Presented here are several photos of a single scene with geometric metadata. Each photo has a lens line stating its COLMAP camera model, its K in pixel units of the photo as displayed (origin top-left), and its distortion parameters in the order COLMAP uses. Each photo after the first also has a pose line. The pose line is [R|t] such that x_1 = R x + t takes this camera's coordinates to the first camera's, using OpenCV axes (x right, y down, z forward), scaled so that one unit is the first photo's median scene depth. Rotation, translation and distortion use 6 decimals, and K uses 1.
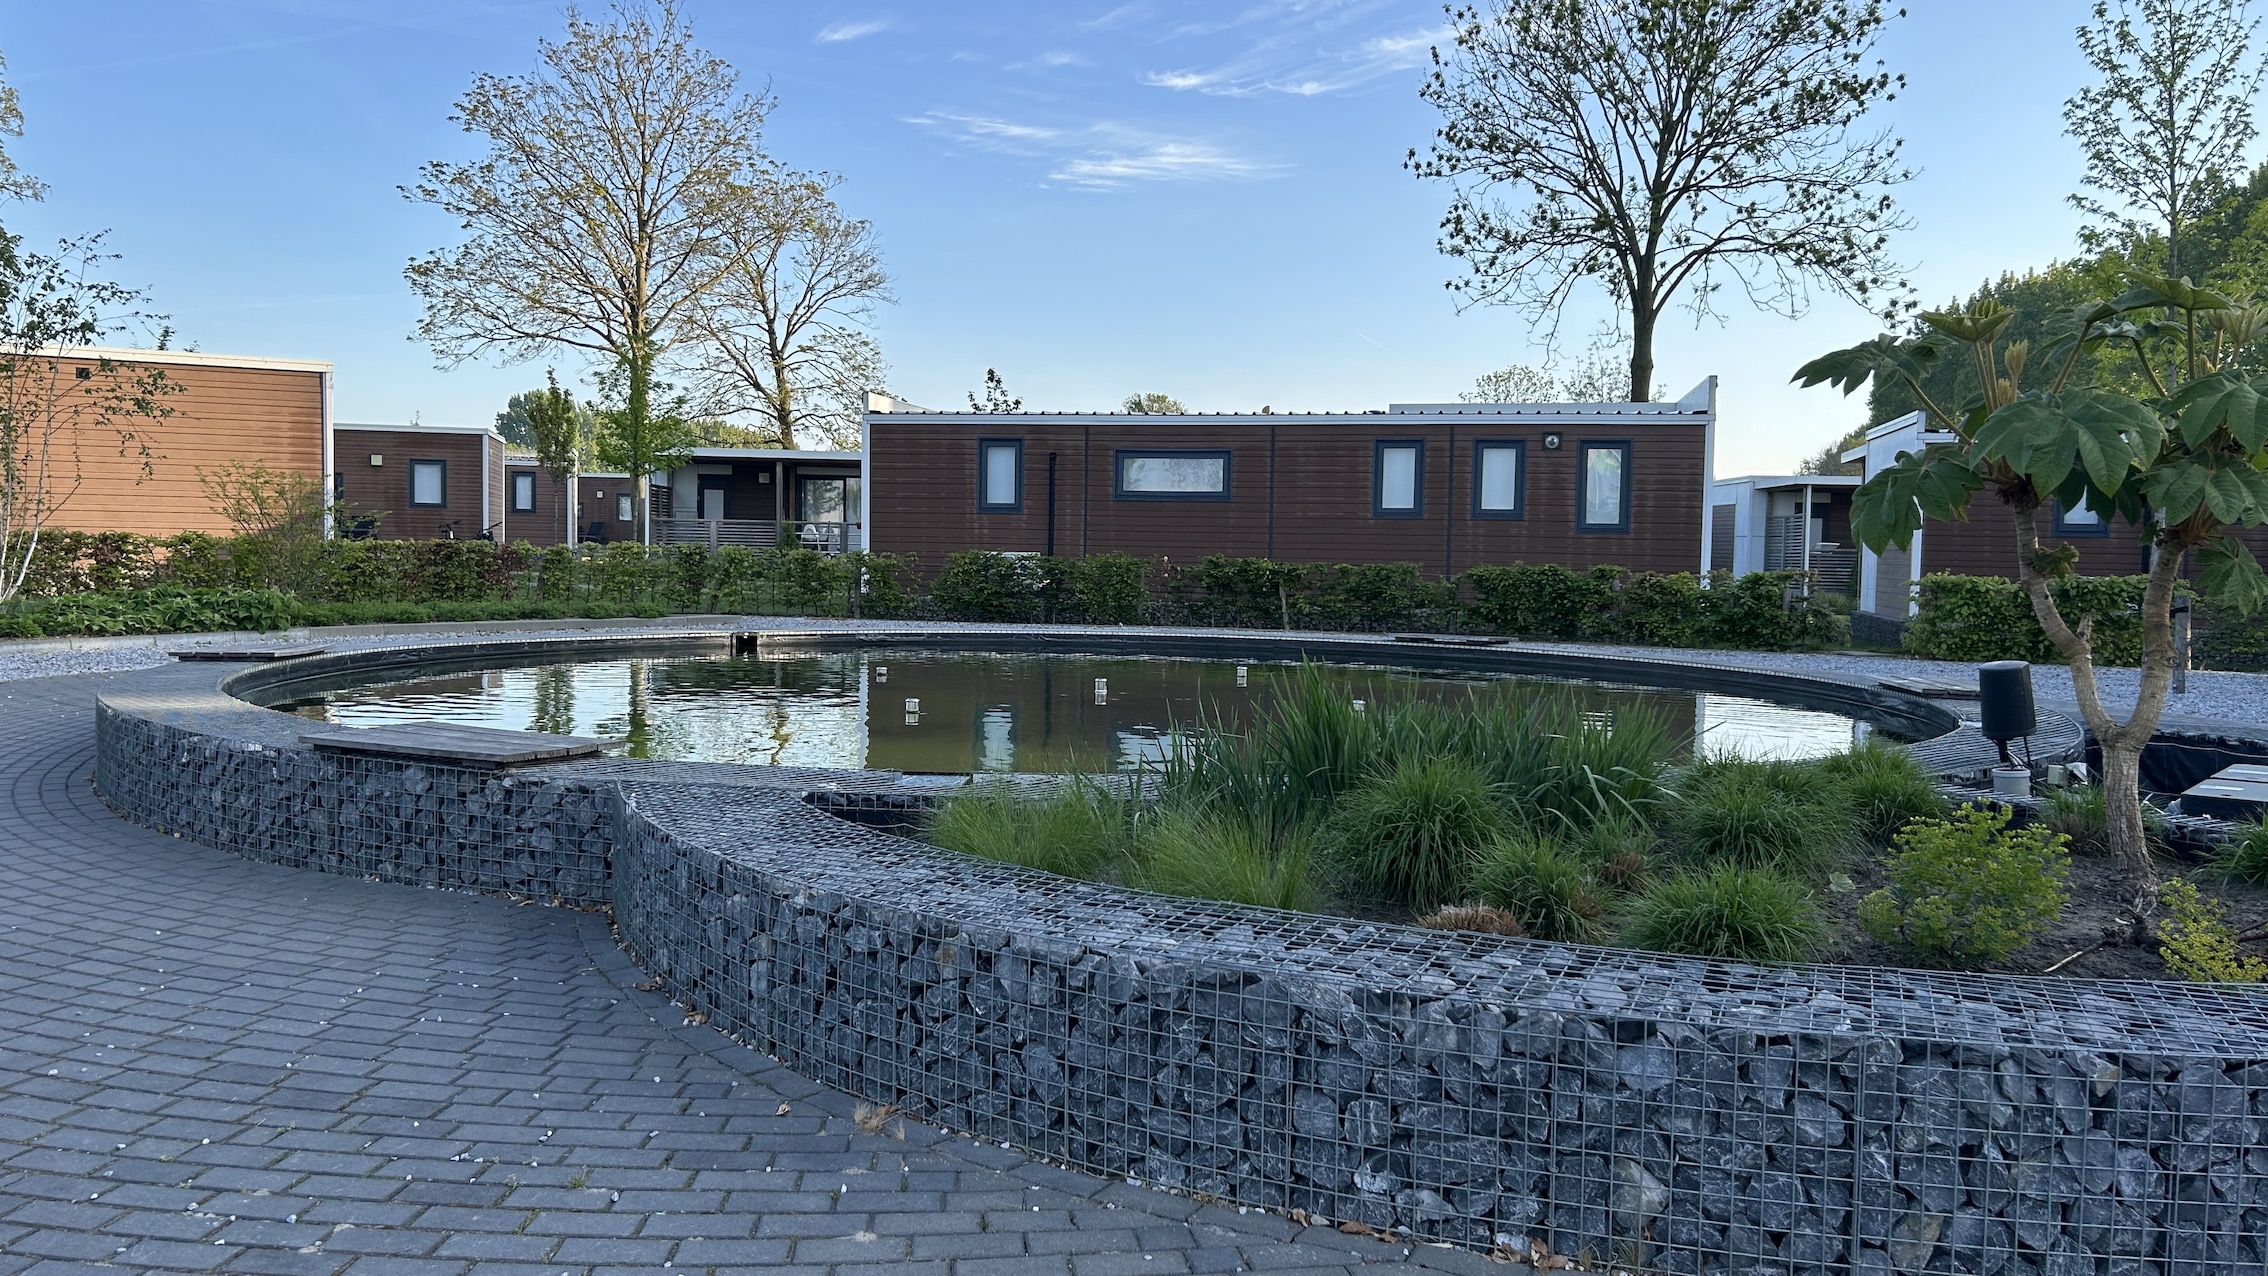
lens RADIAL K [[1706.3, 0, 1127.0], [0, 1706.3, 644.5], [0, 0, 1]] dist [0.102576, -0.183242]
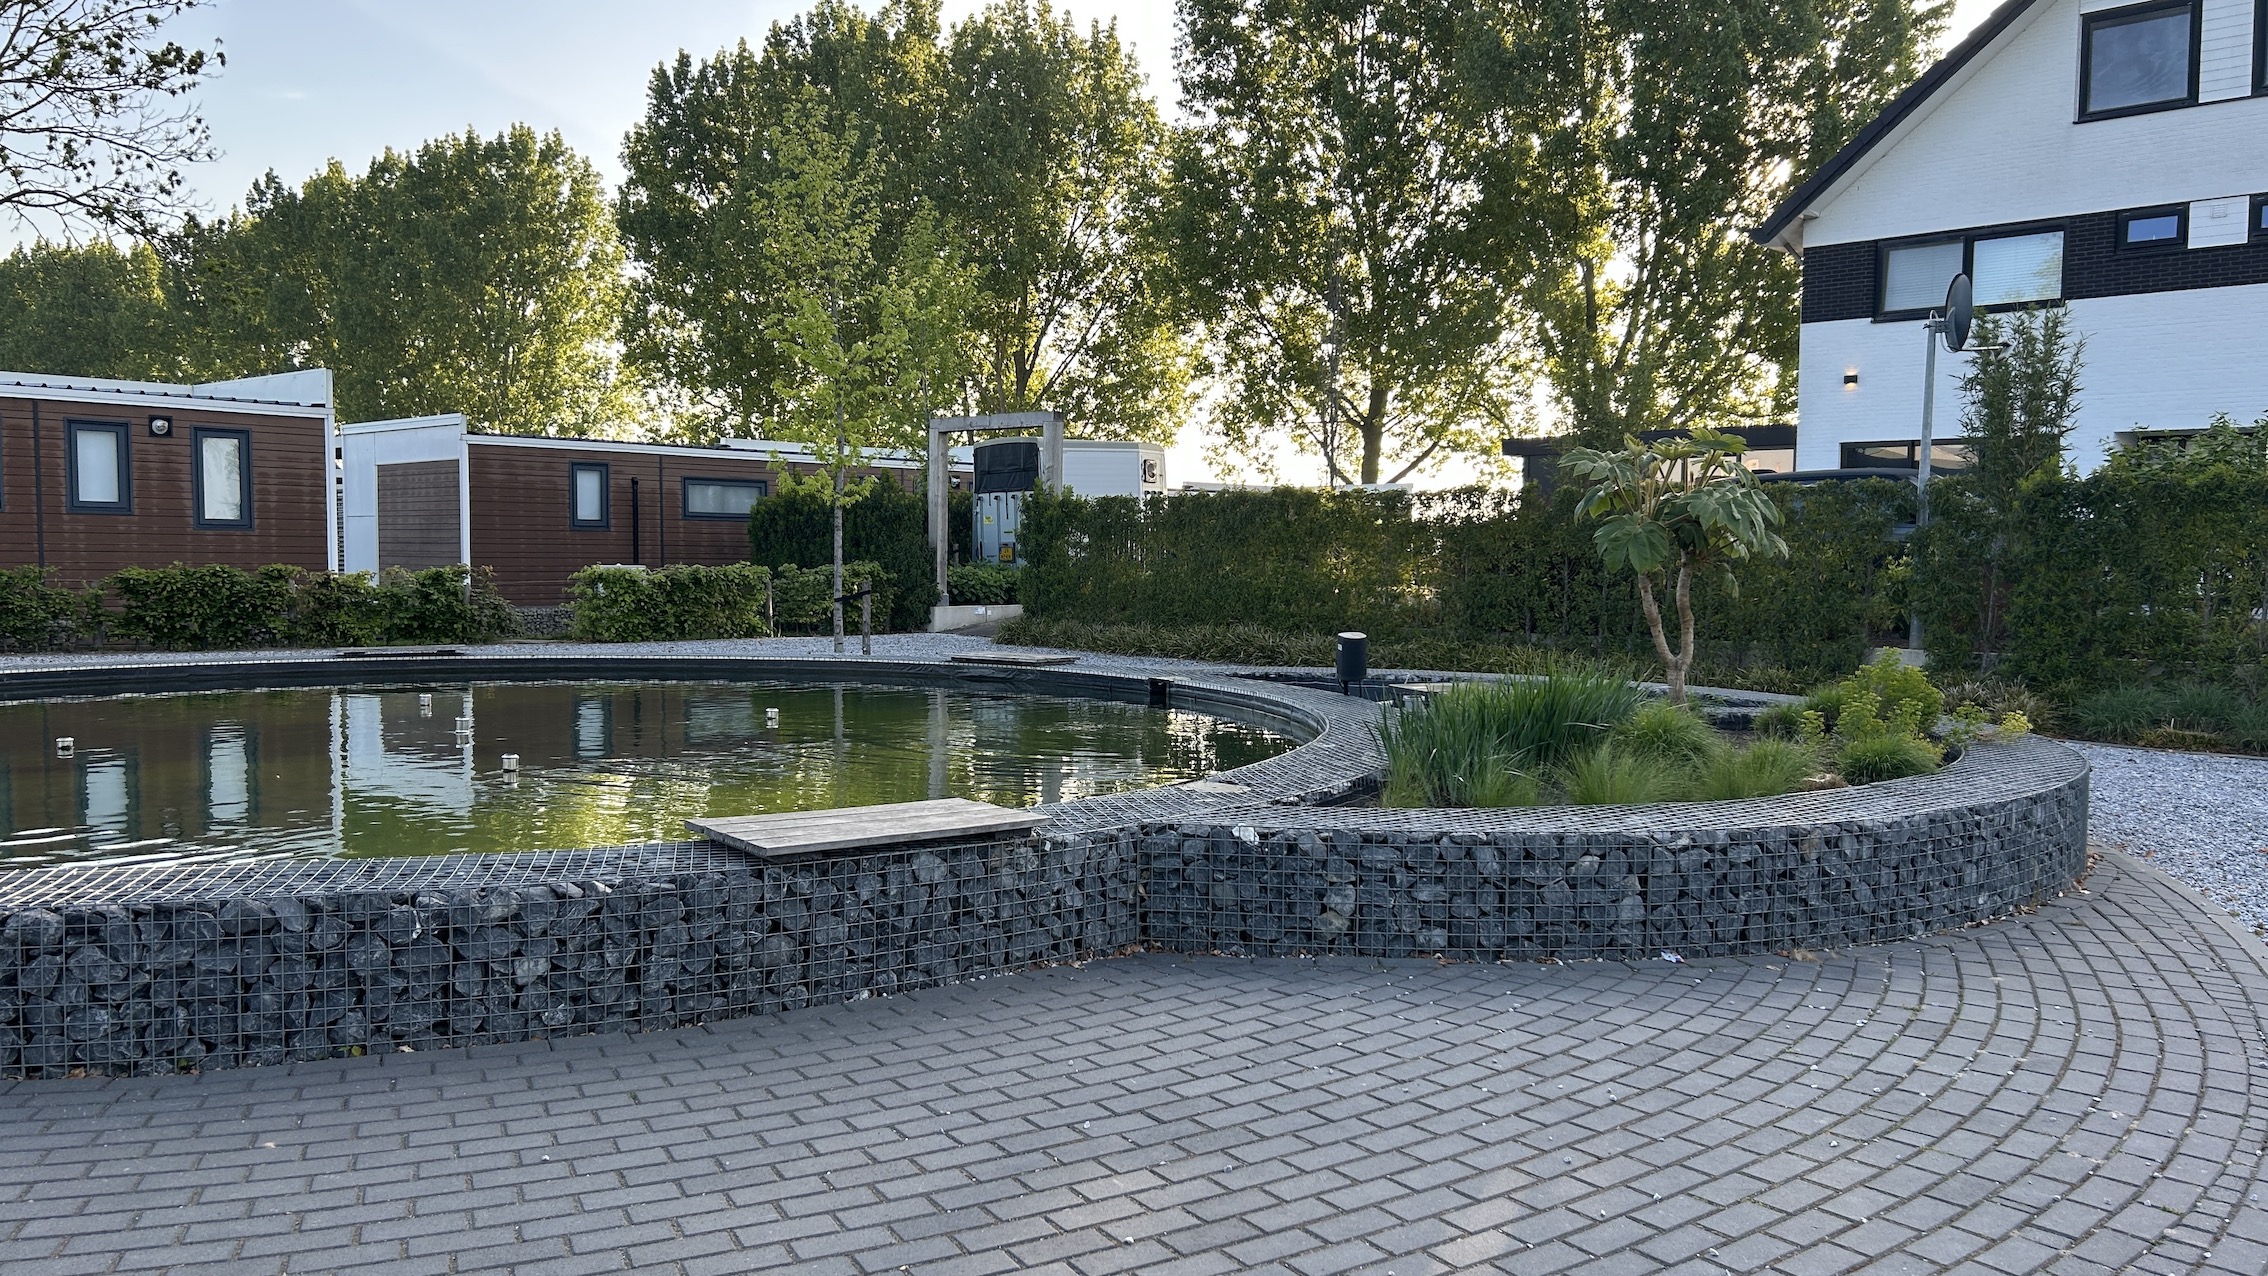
lens RADIAL K [[1693.0, 0, 1126.7], [0, 1693.0, 657.7], [0, 0, 1]] dist [0.072905, -0.093406]
pose [[0.471928, -0.070615, 0.878805, -0.290569], [0.052122, 0.997278, 0.052145, -0.017771], [-0.880095, 0.021196, 0.474324, 0.130046]]
